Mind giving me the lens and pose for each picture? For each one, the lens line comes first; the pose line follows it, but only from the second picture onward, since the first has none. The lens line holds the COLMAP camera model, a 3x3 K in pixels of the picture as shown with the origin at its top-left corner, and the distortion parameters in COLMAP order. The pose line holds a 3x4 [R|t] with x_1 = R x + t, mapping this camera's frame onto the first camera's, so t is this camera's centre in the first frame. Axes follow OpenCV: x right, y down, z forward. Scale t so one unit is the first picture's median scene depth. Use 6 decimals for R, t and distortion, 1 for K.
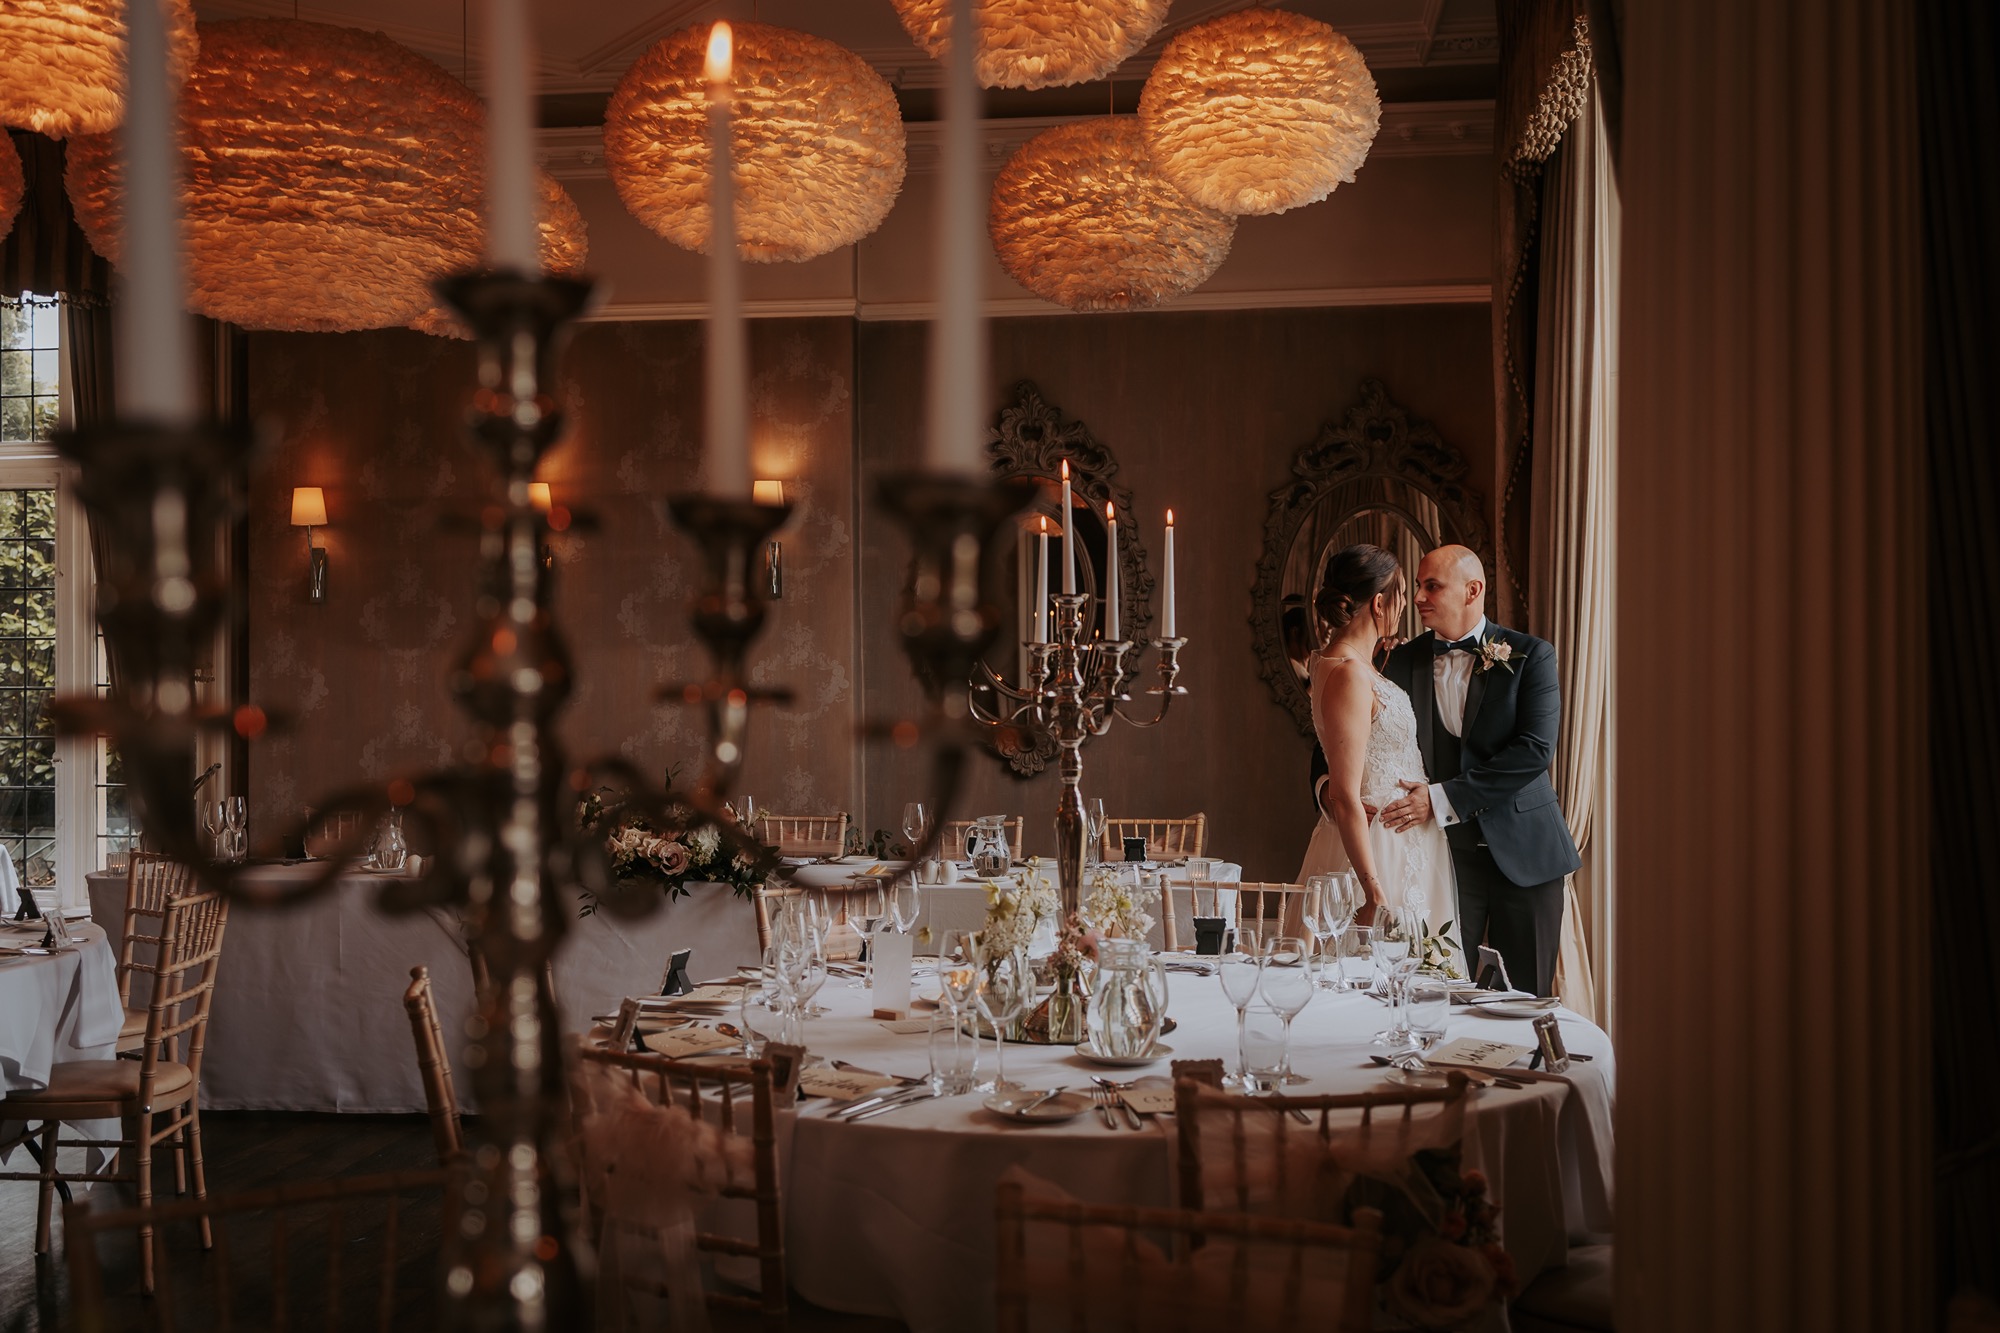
lens RADIAL K [[2165.8, 0, 1003.7], [0, 2165.8, 644.6], [0, 0, 1]] dist [-0.023245, -0.011096]
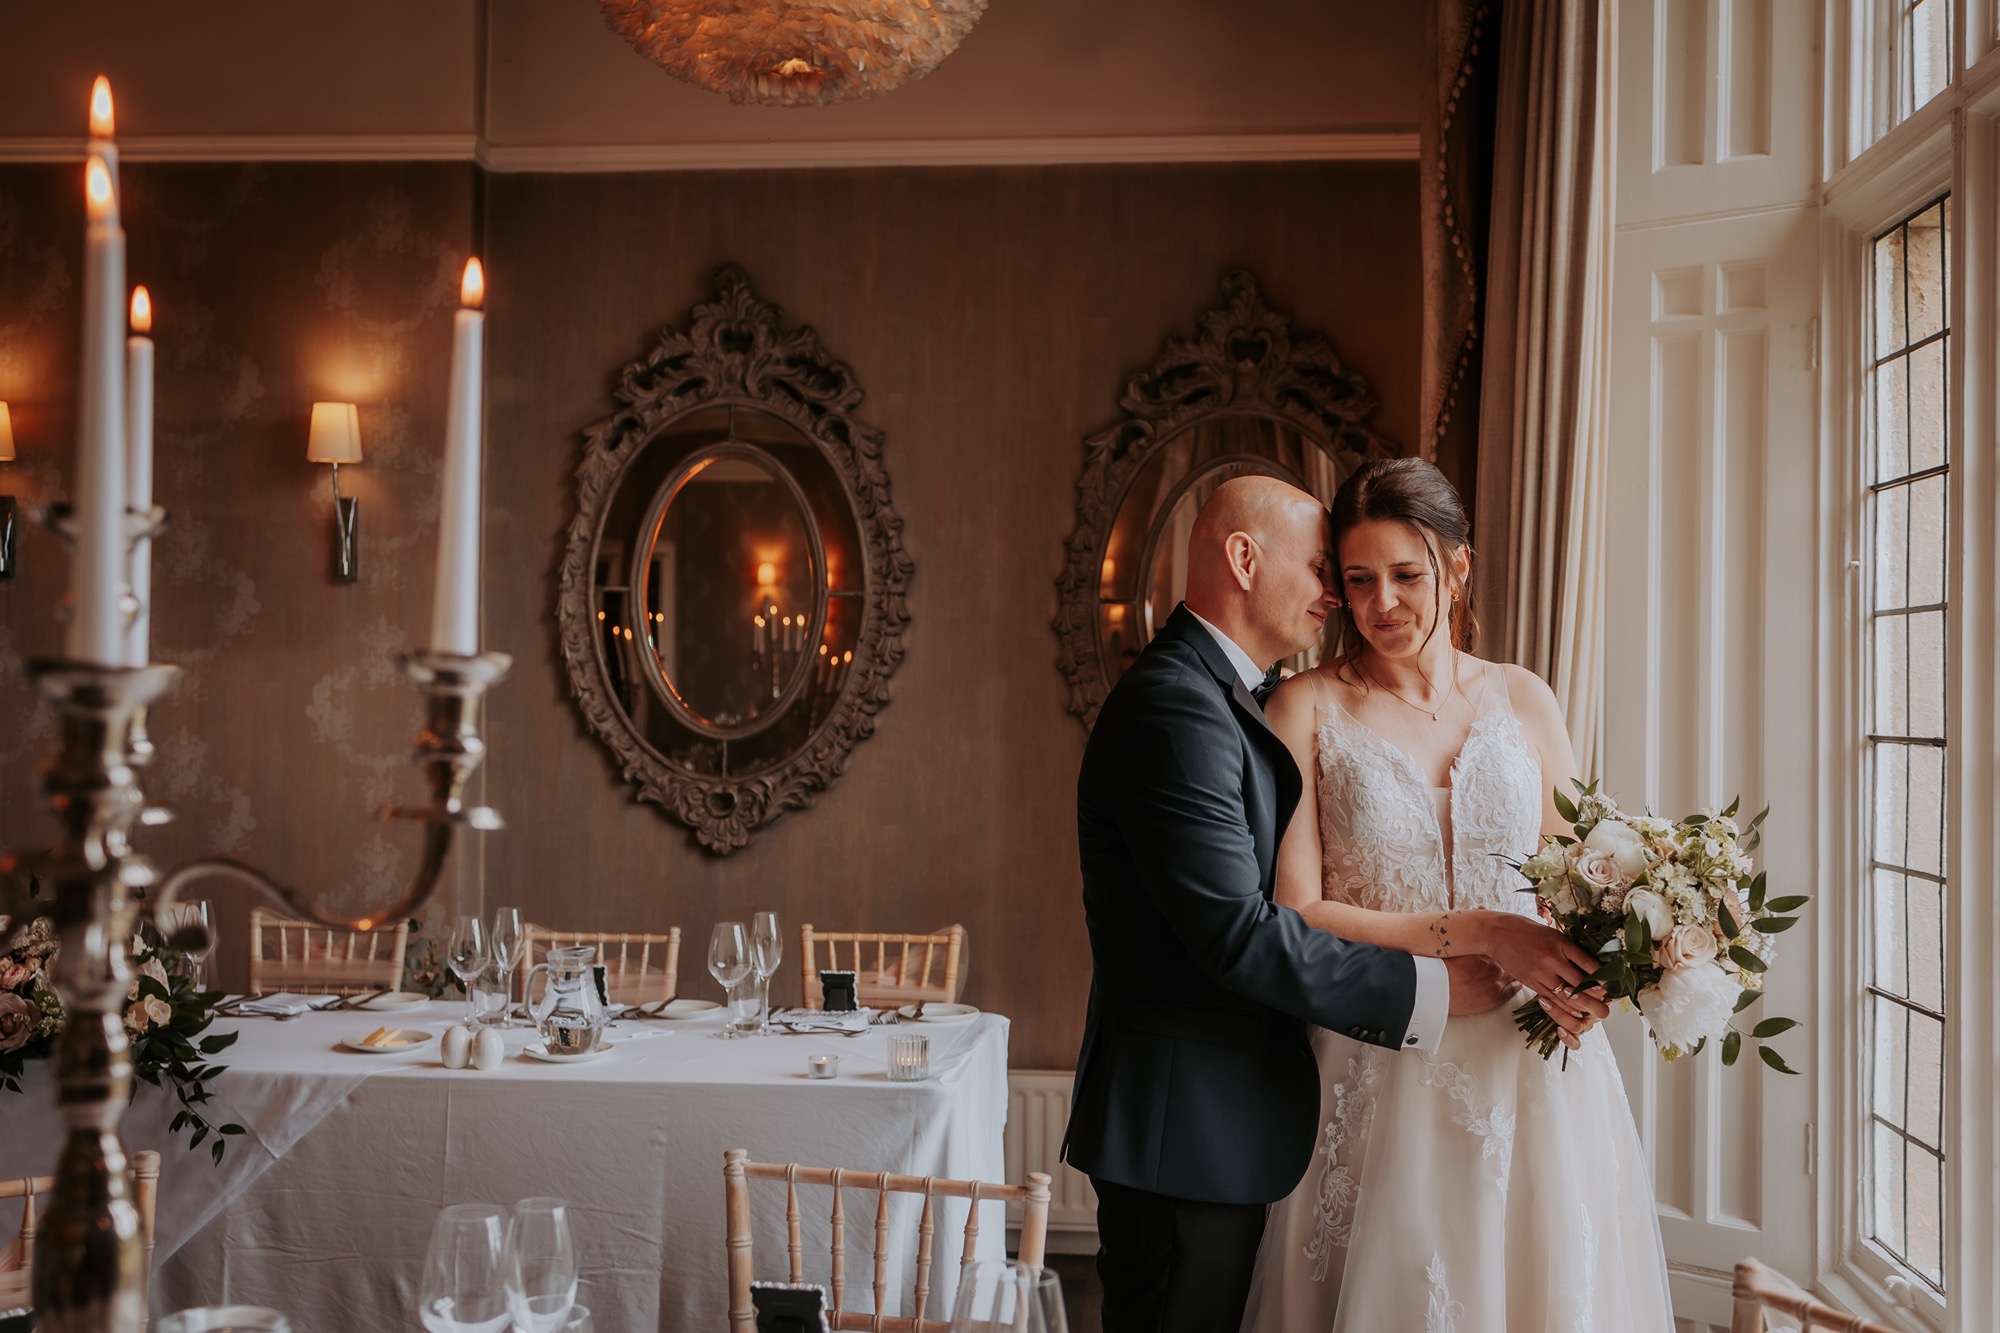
lens RADIAL K [[2901.0, 0, 1000.0], [0, 2901.0, 666.5], [0, 0, 1]] dist [0.029794, 0.001675]
pose [[0.996421, 0.014061, 0.083347, 0.022698], [-0.014326, 0.999894, 0.002587, -0.000675], [-0.083301, -0.003772, 0.996517, 0.105695]]
